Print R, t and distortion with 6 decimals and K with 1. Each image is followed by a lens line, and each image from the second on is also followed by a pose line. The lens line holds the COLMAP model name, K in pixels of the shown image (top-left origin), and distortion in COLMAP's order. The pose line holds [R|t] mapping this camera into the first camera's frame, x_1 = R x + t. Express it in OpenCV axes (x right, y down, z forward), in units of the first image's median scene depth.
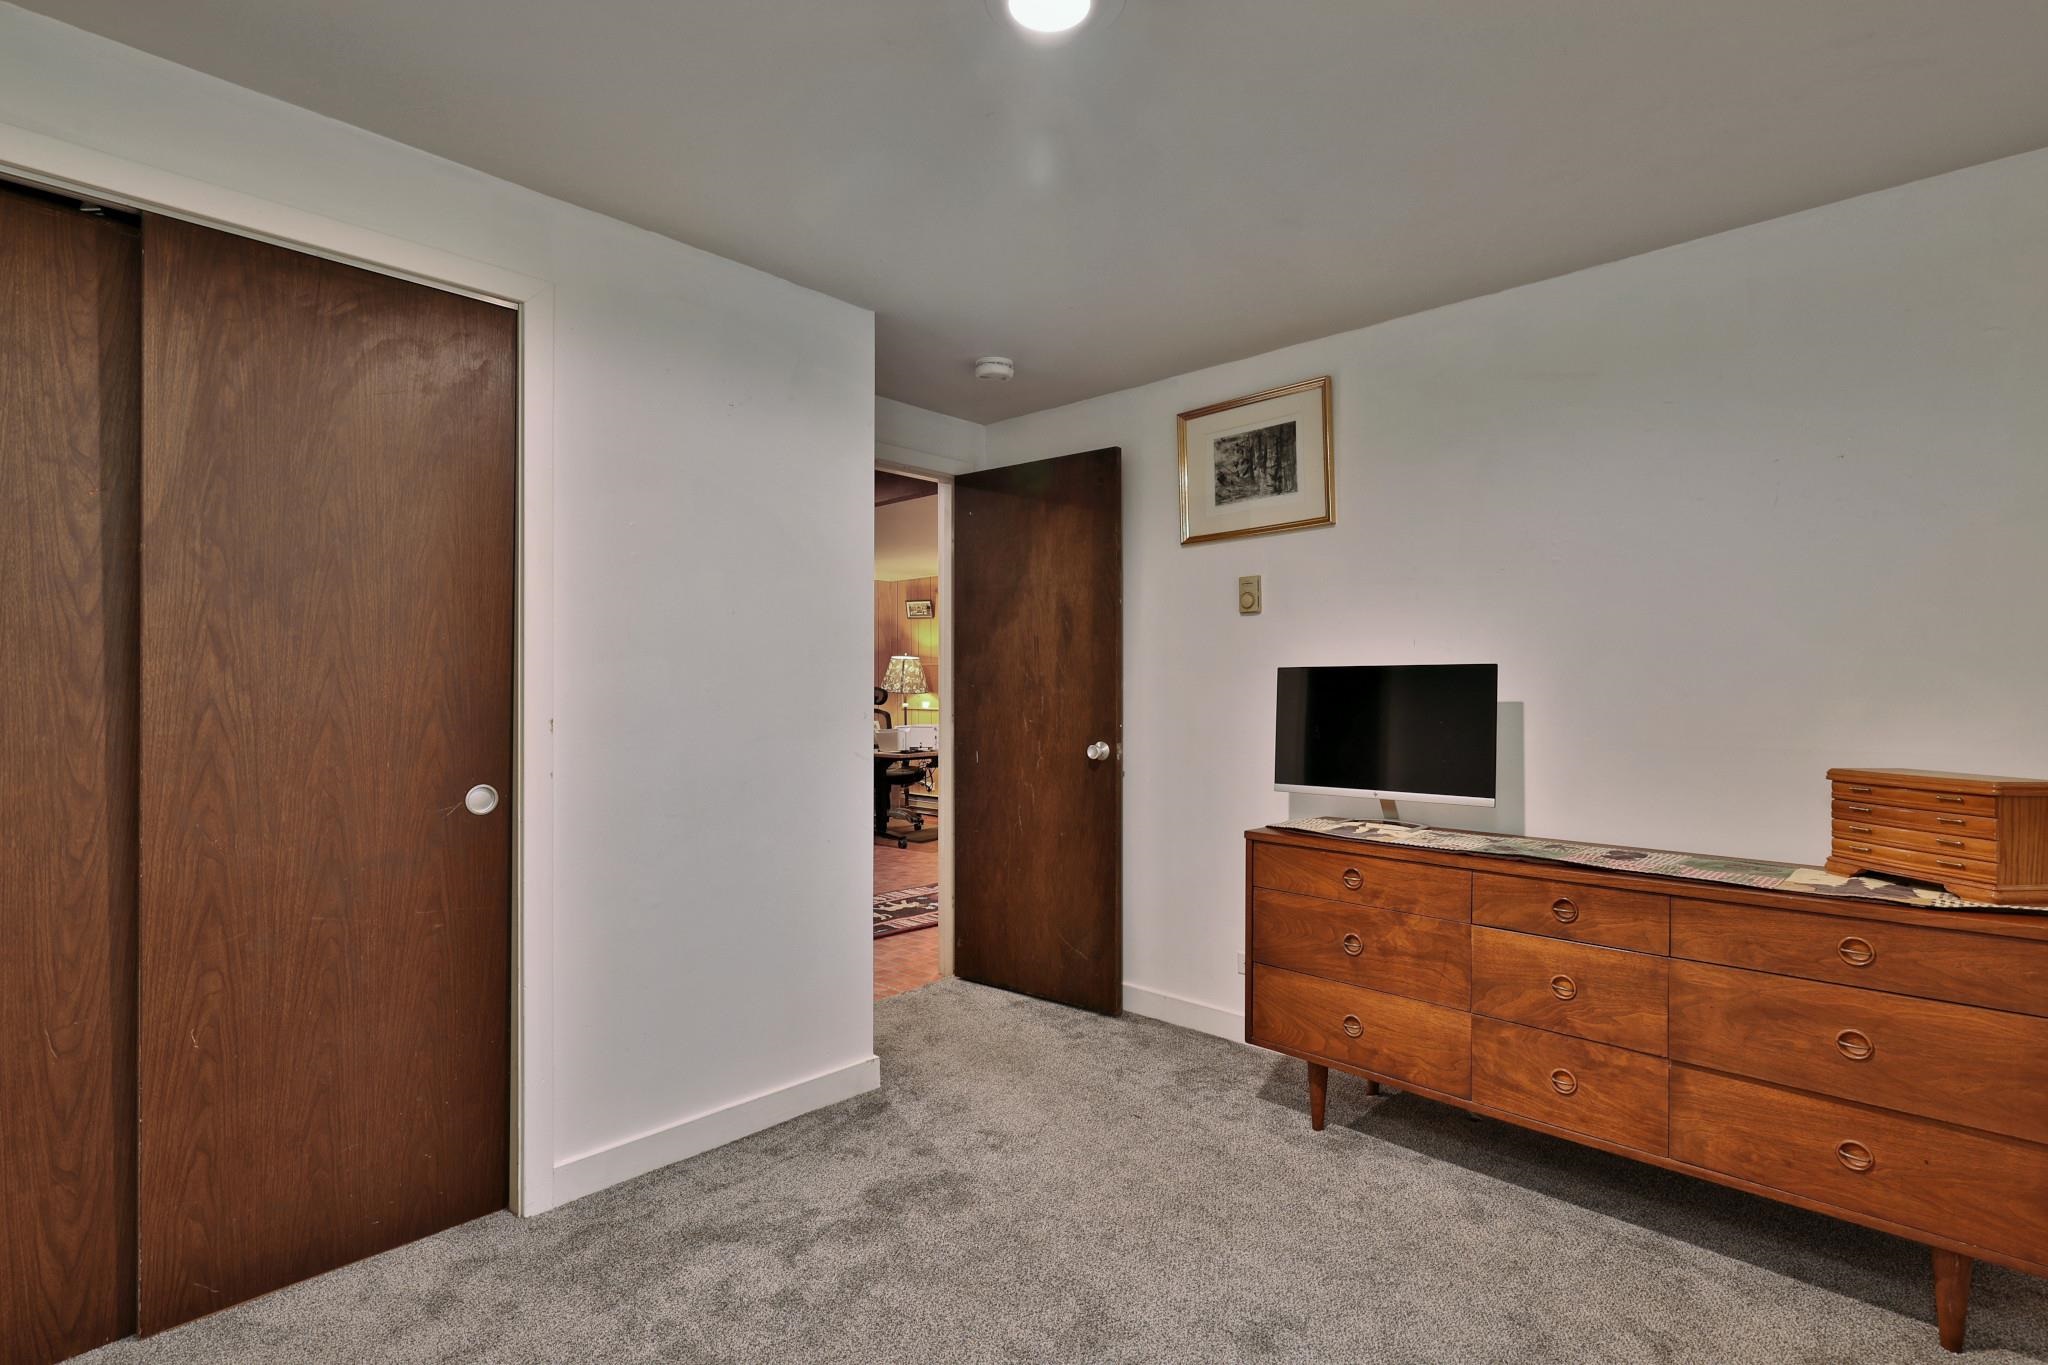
lens RADIAL K [[977.4, 0, 1021.9], [0, 977.4, 685.1], [0, 0, 1]] dist [0.000533, 0.000477]
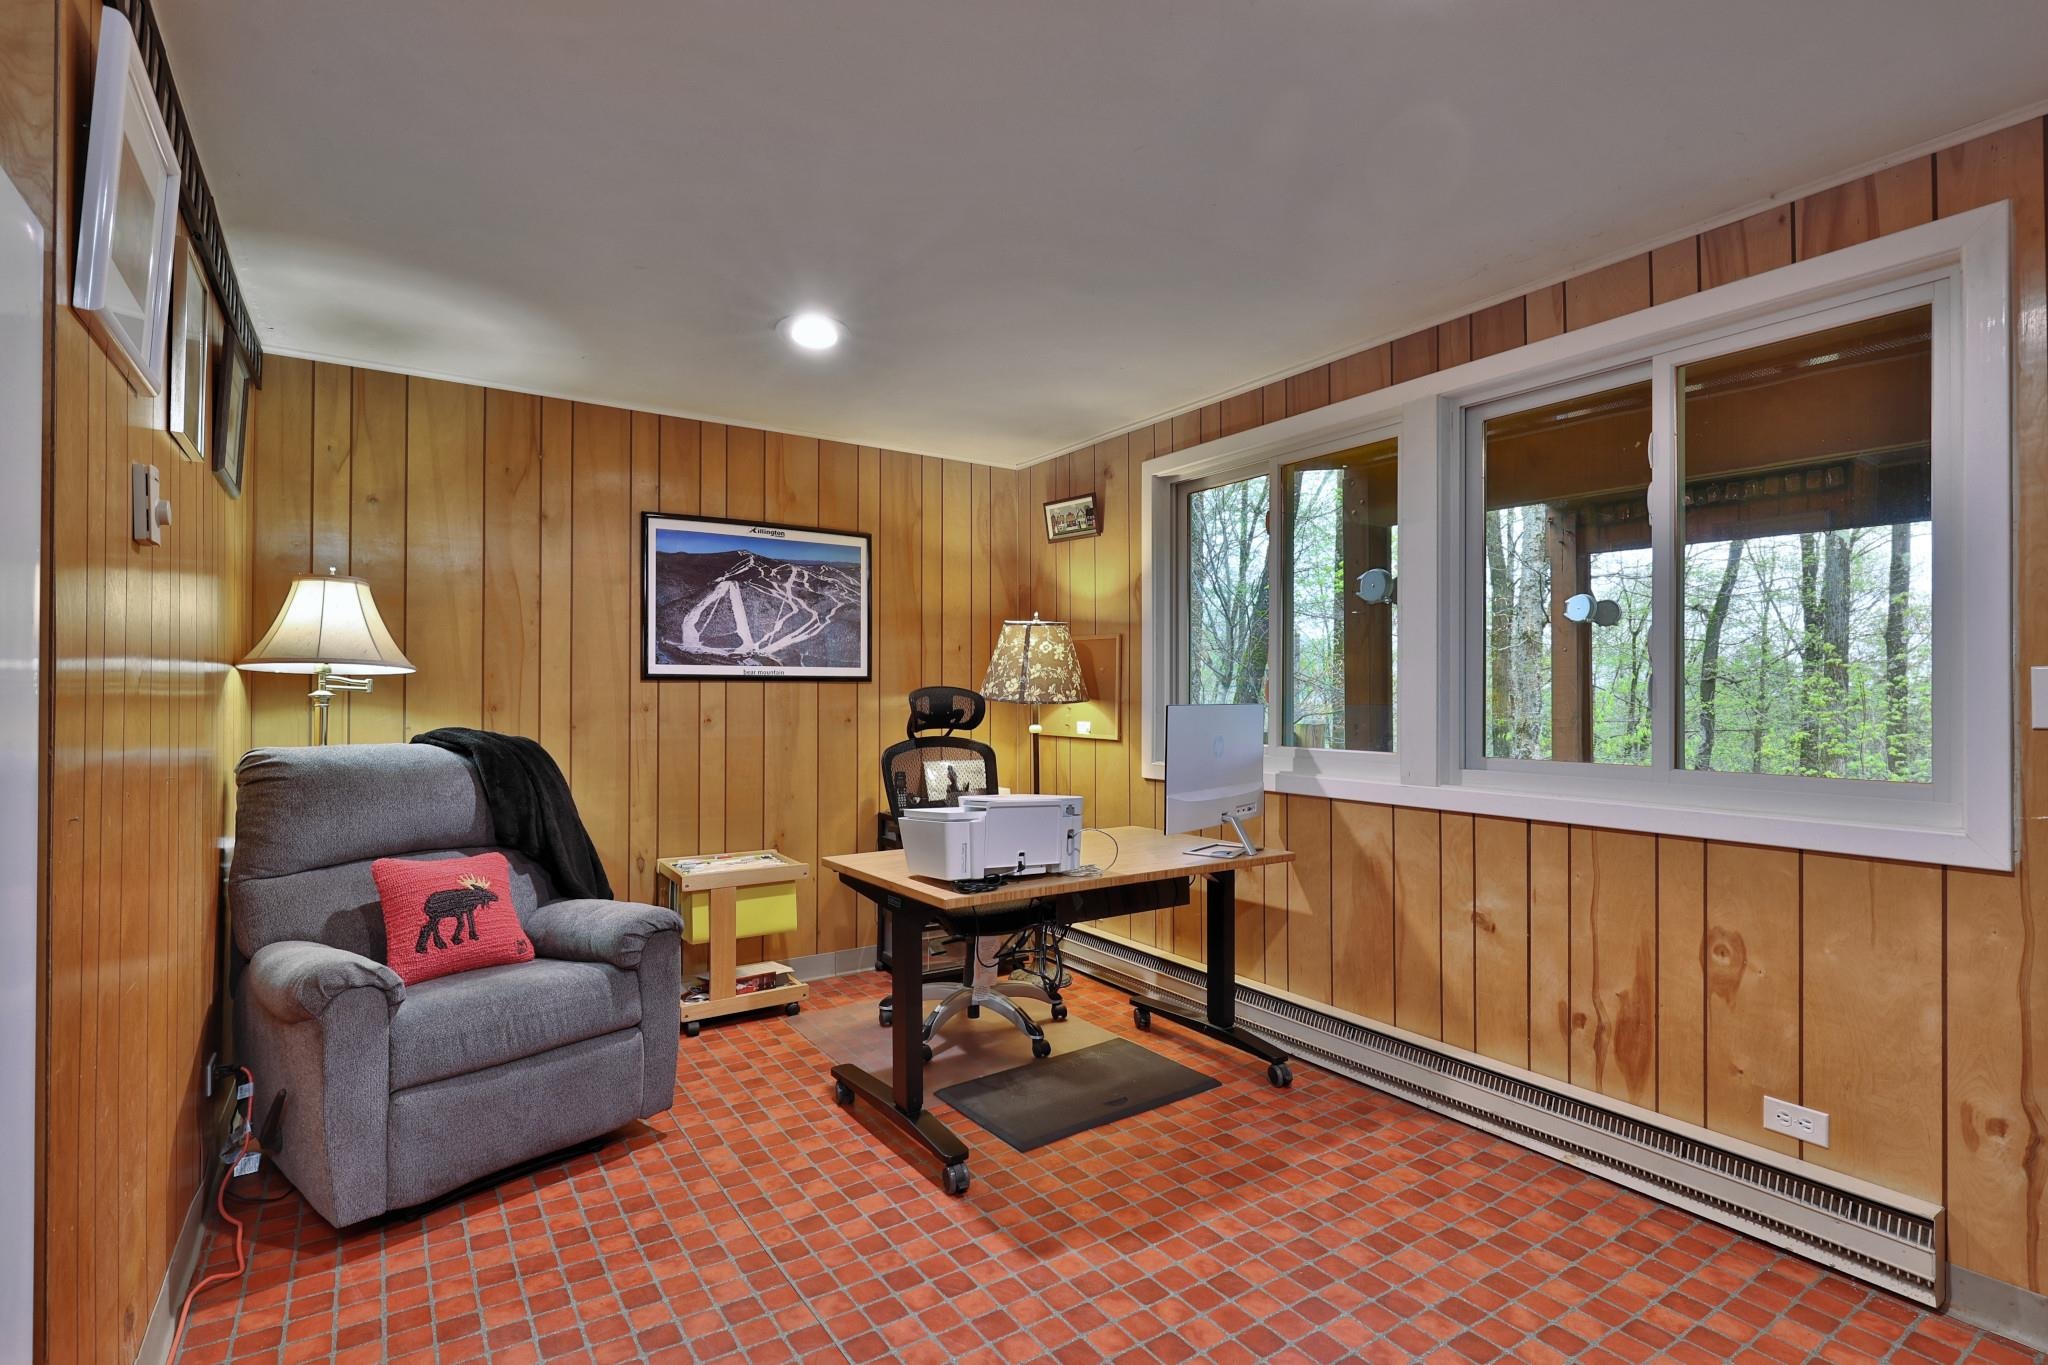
lens RADIAL K [[977.4, 0, 1027.8], [0, 977.4, 683.9], [0, 0, 1]] dist [0.000533, 0.000477]
pose [[0.973315, 0.004973, -0.229419, -0.020188], [-0.006068, 0.999973, -0.004067, 0.001707], [0.229393, 0.005351, 0.973319, 0.568755]]
